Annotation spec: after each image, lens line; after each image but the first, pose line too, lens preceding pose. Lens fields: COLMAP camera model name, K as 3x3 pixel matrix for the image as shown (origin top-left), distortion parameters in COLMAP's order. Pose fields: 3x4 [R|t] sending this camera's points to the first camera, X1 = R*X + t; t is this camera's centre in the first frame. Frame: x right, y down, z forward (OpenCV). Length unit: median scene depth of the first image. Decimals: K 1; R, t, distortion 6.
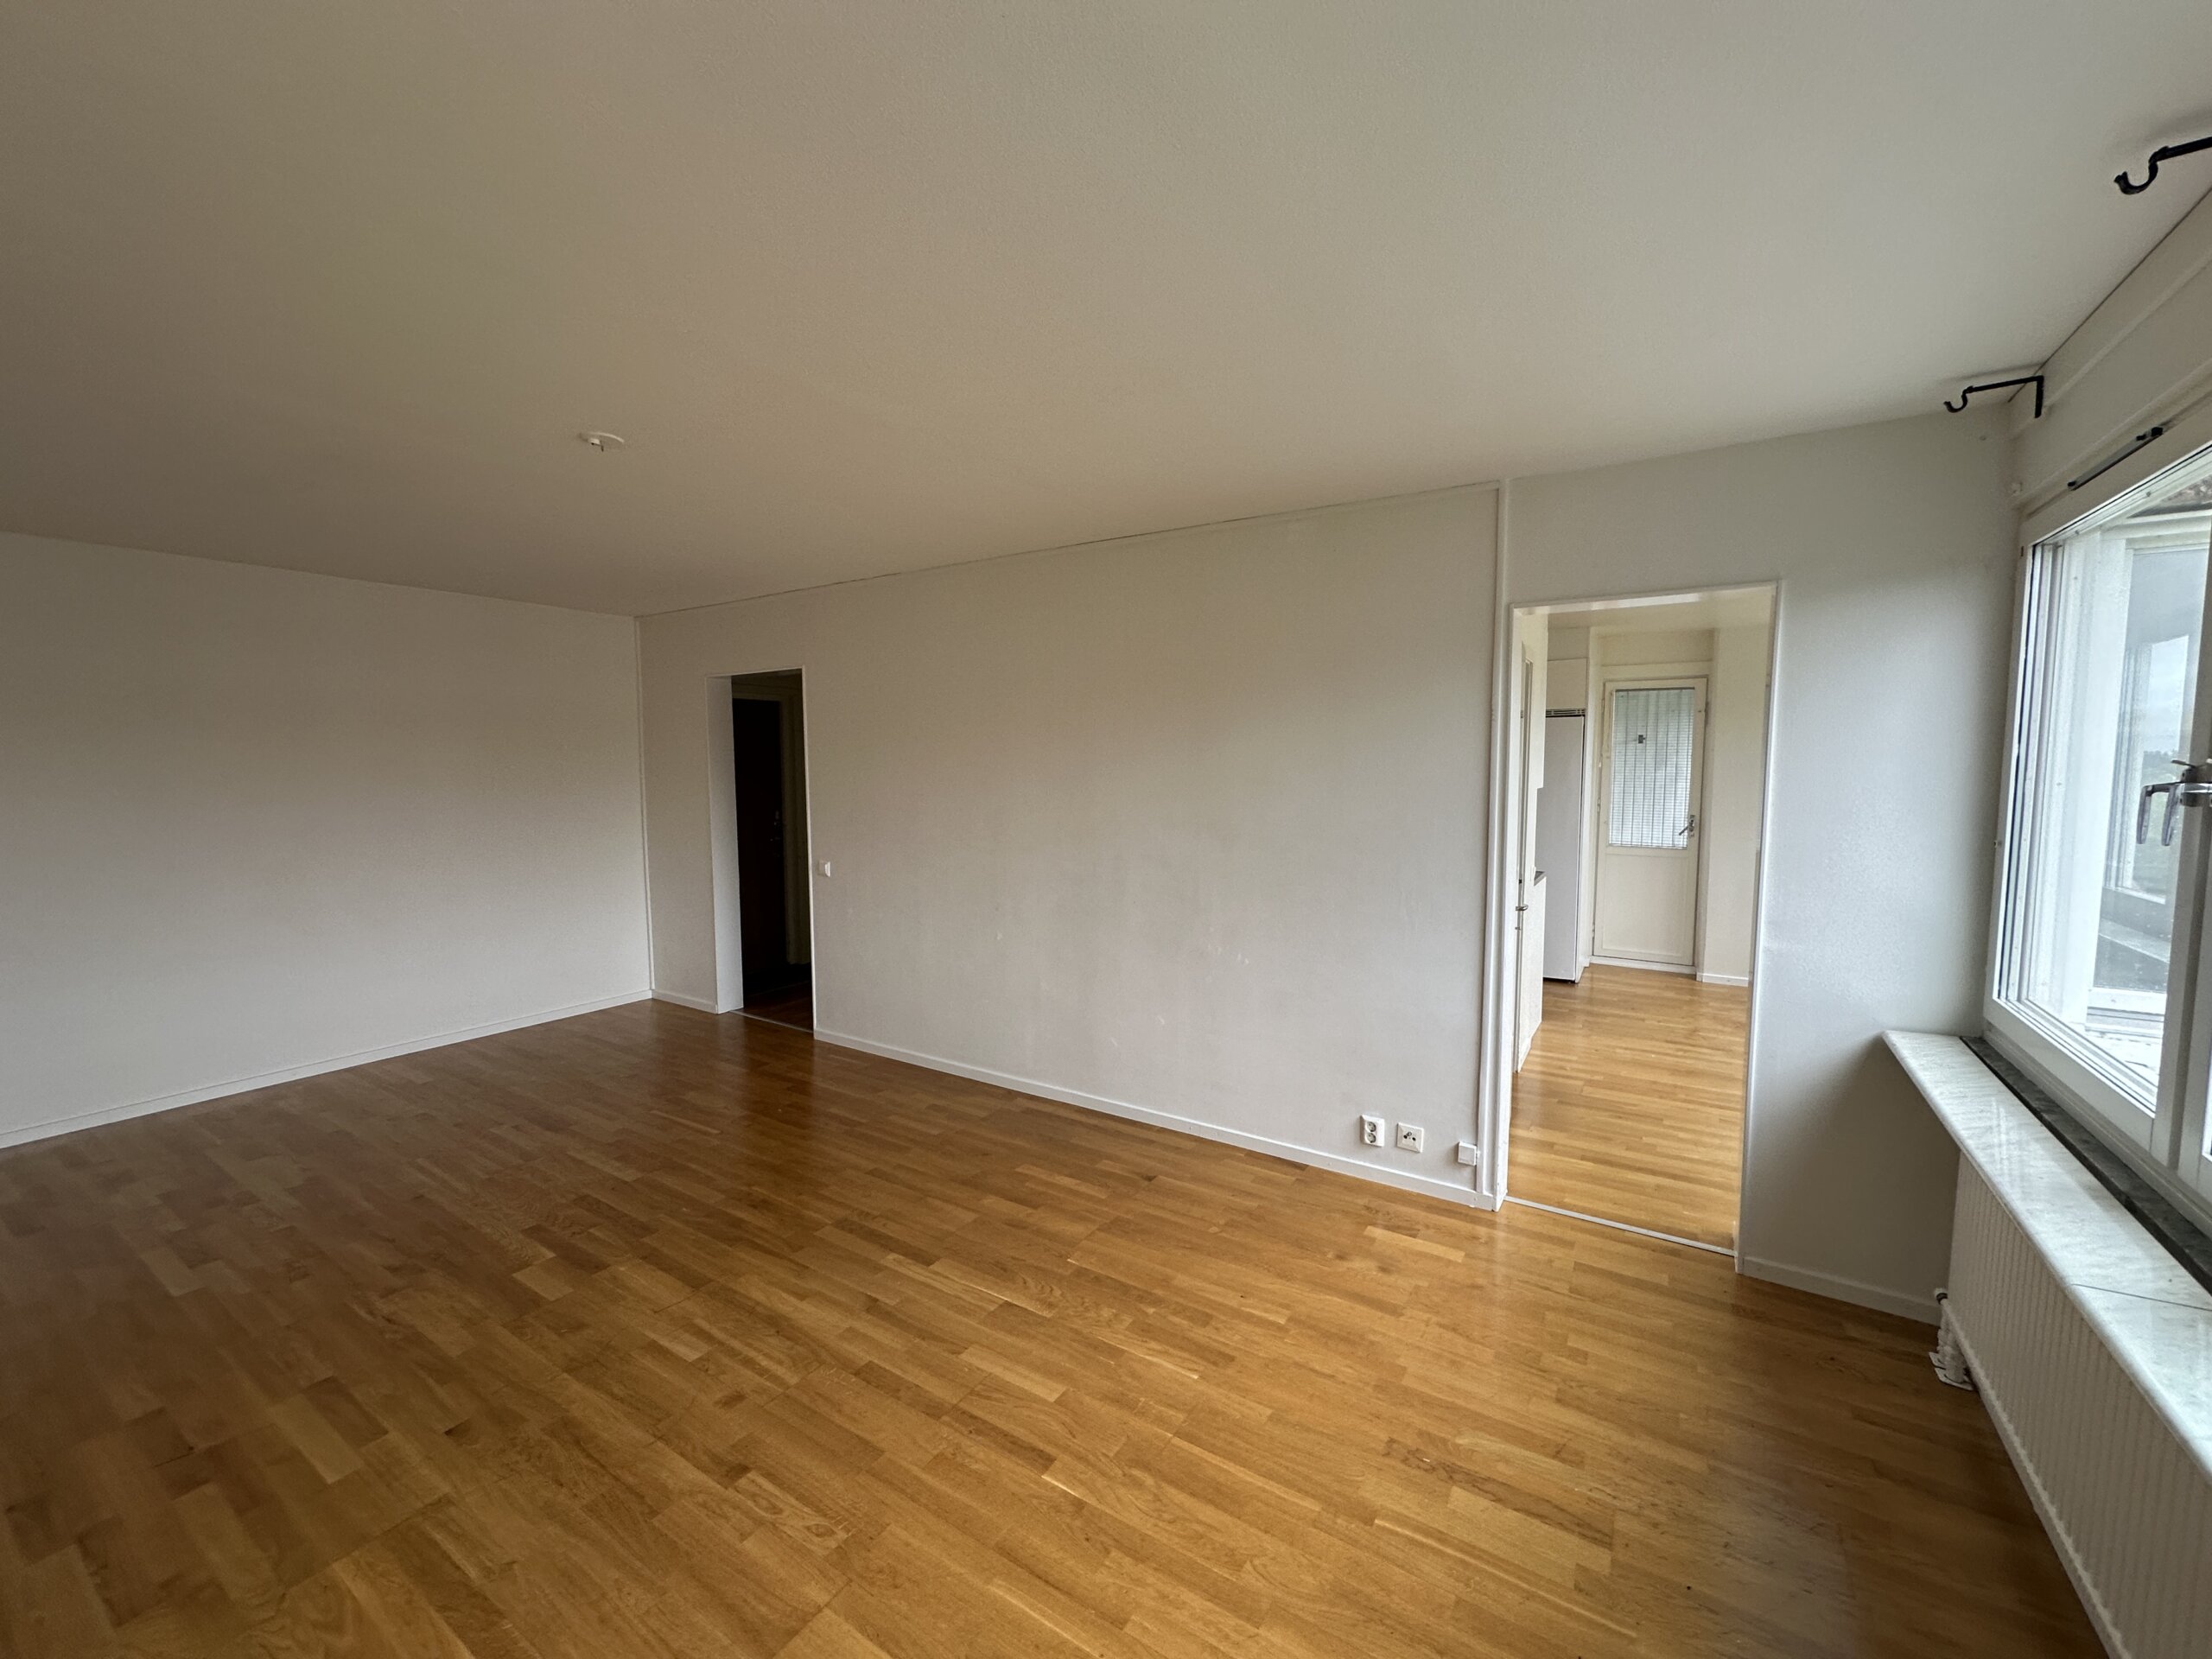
lens RADIAL K [[880.3, 0, 1111.9], [0, 880.3, 833.1], [0, 0, 1]] dist [-0.002355, 0.000784]
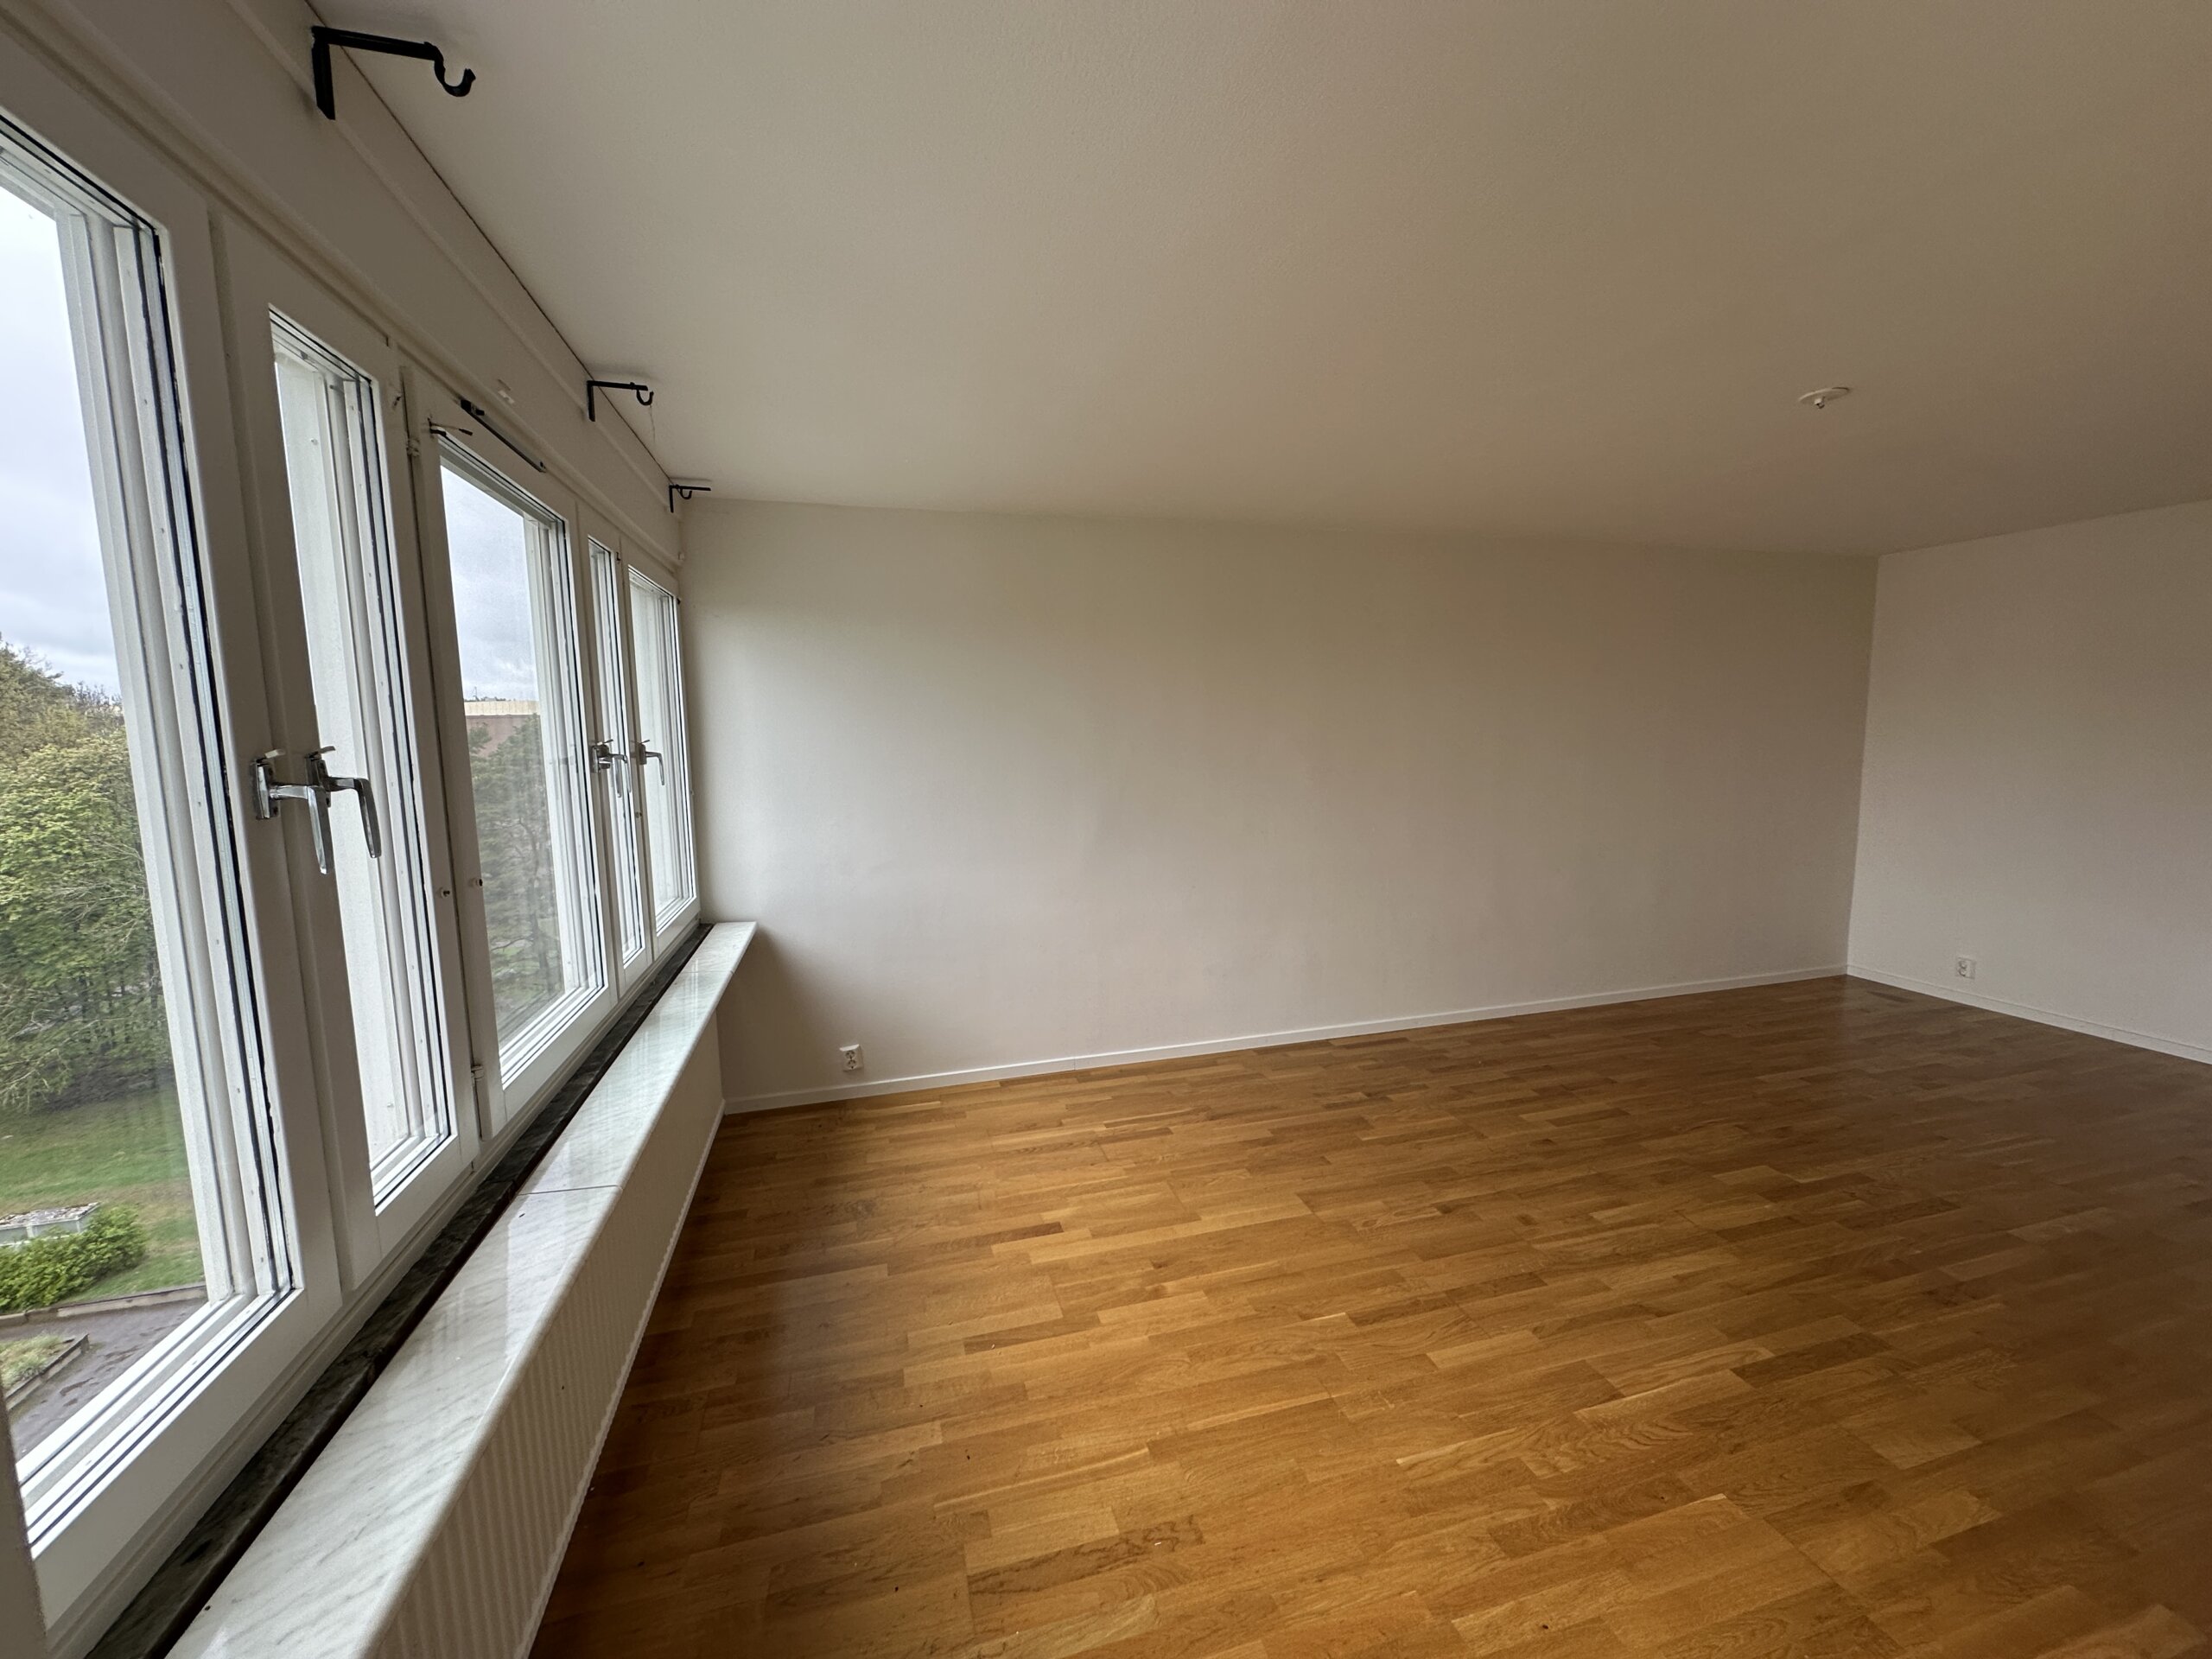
lens RADIAL K [[880.3, 0, 1098.4], [0, 880.3, 834.9], [0, 0, 1]] dist [-0.002355, 0.000784]
pose [[-0.676235, 0.100050, -0.729860, 0.787711], [-0.043029, 0.983679, 0.174711, -0.099016], [0.735428, 0.149551, -0.660893, 1.170512]]
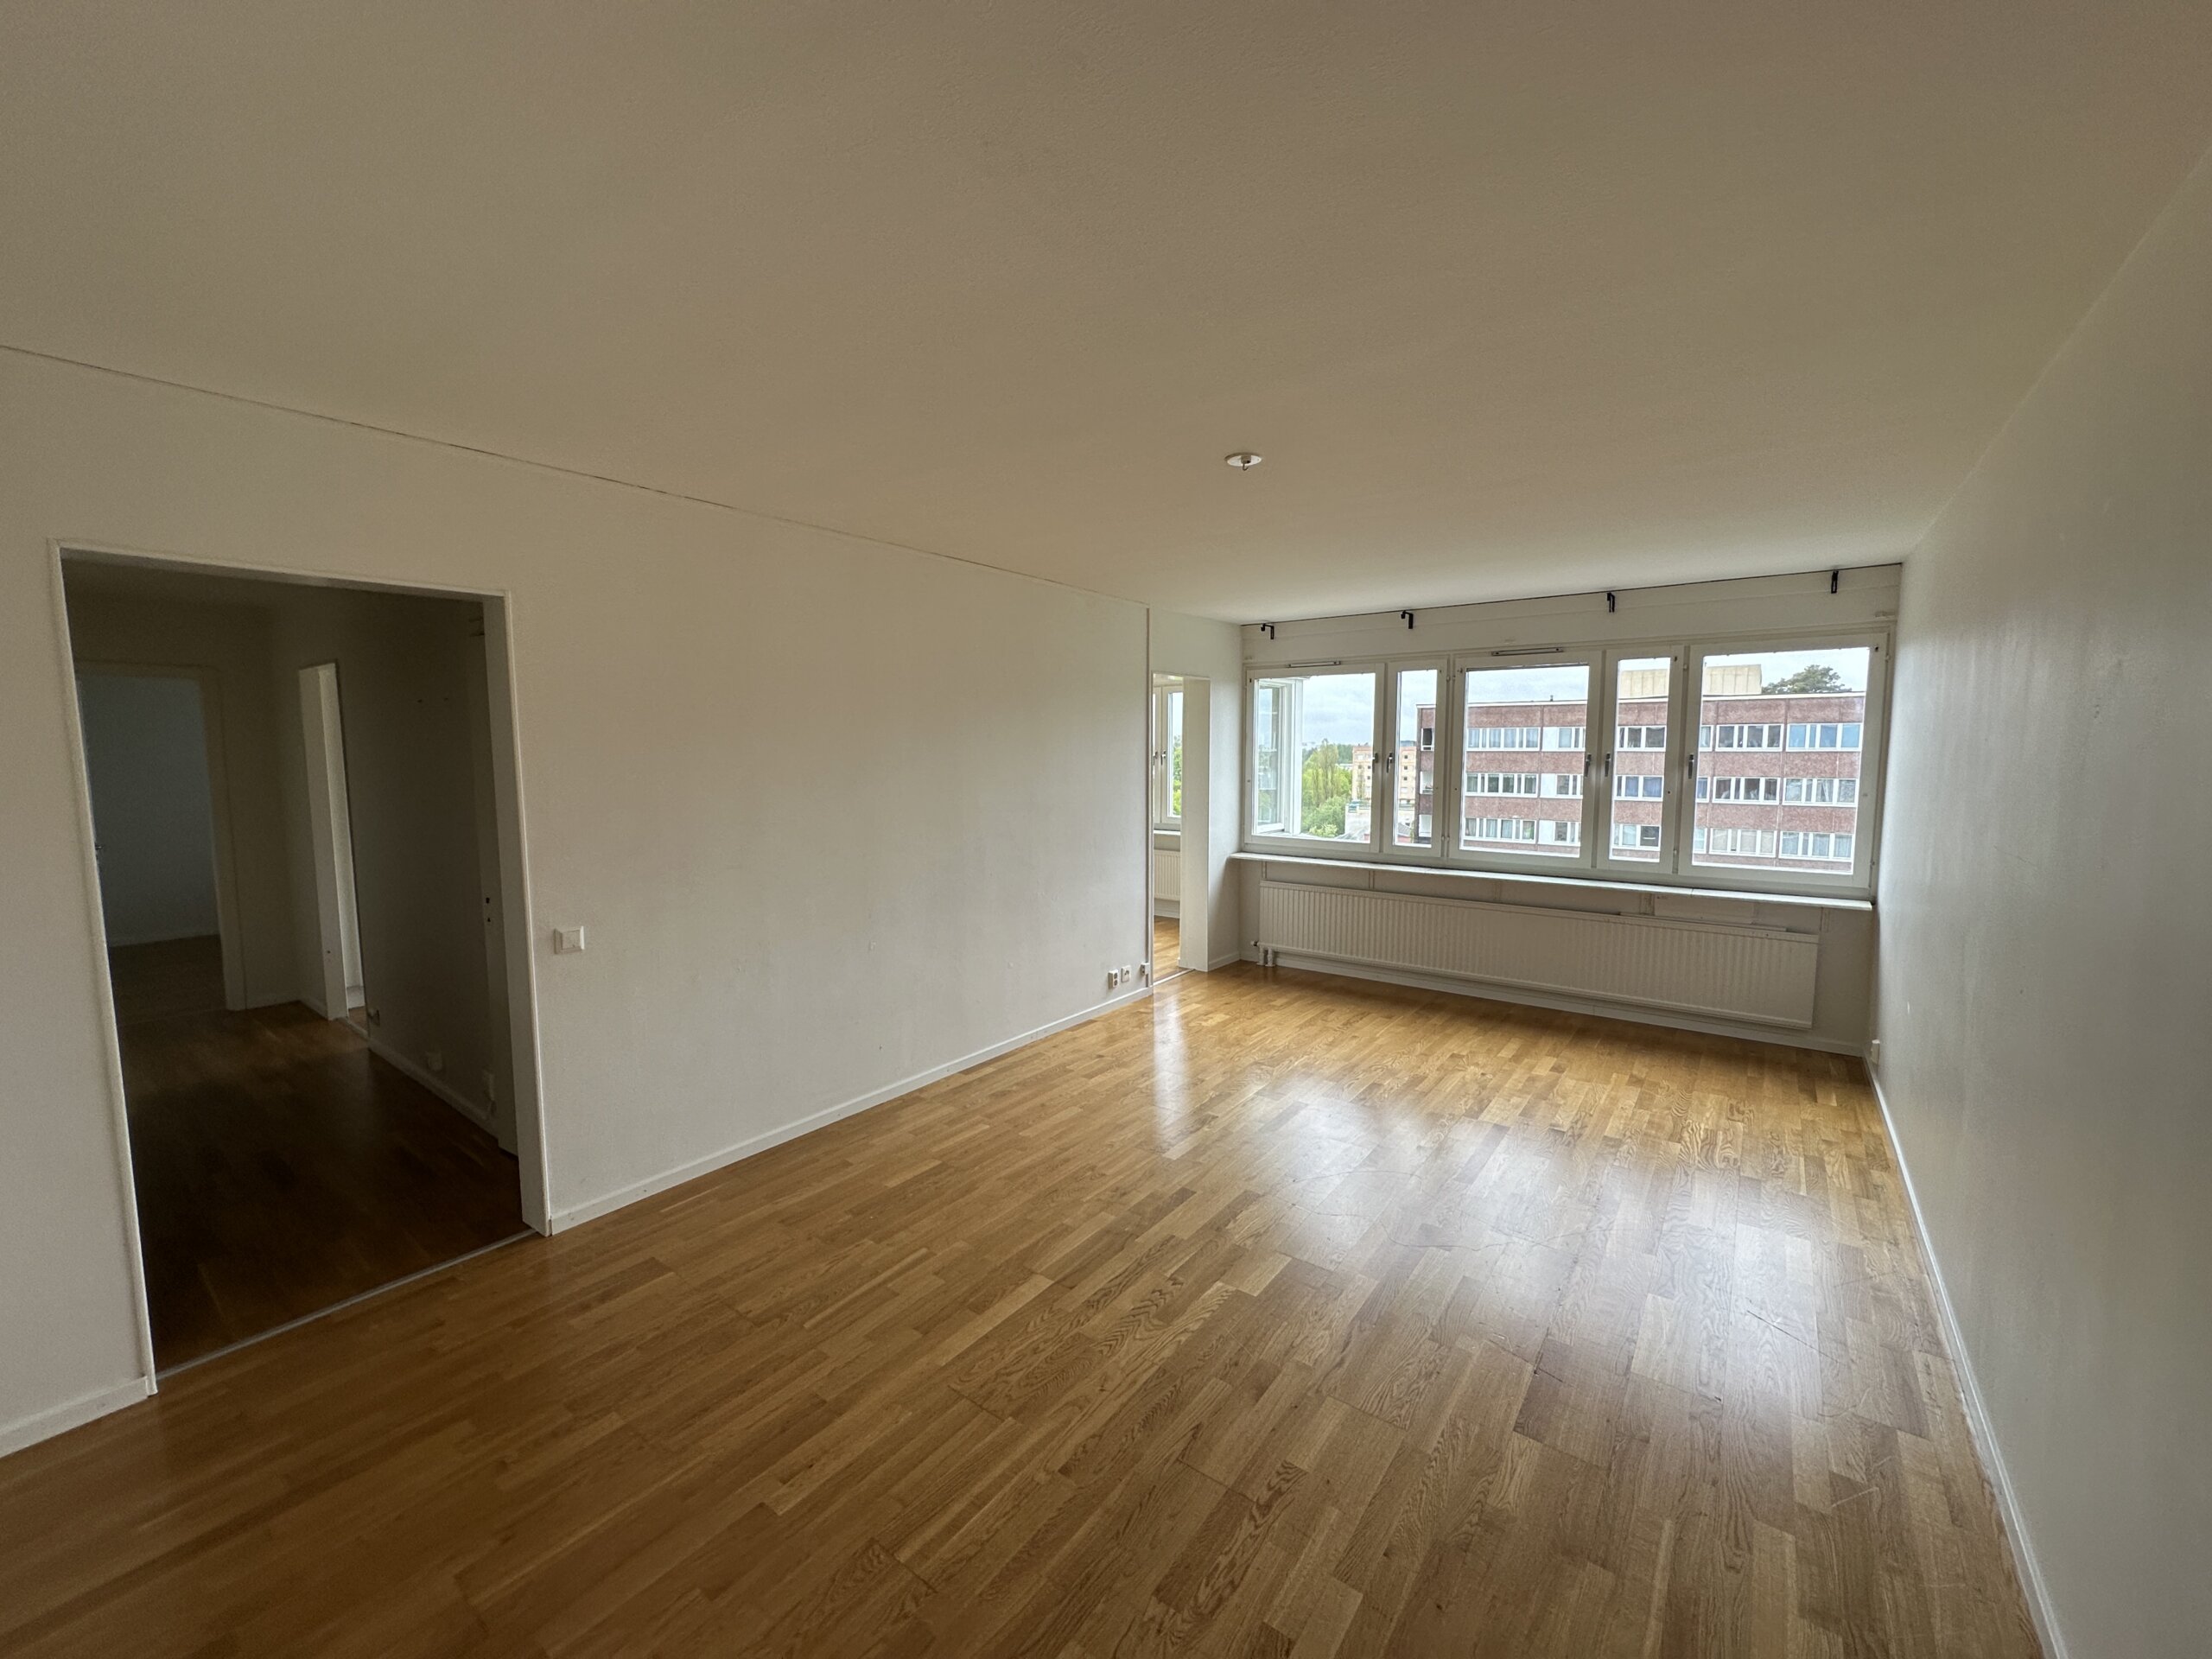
lens RADIAL K [[880.3, 0, 1131.1], [0, 880.3, 831.1], [0, 0, 1]] dist [-0.002355, 0.000784]
pose [[0.057751, -0.095739, 0.993730, -1.762767], [0.081897, 0.992490, 0.090860, -0.104927], [-0.994966, 0.076136, 0.065158, 1.147884]]
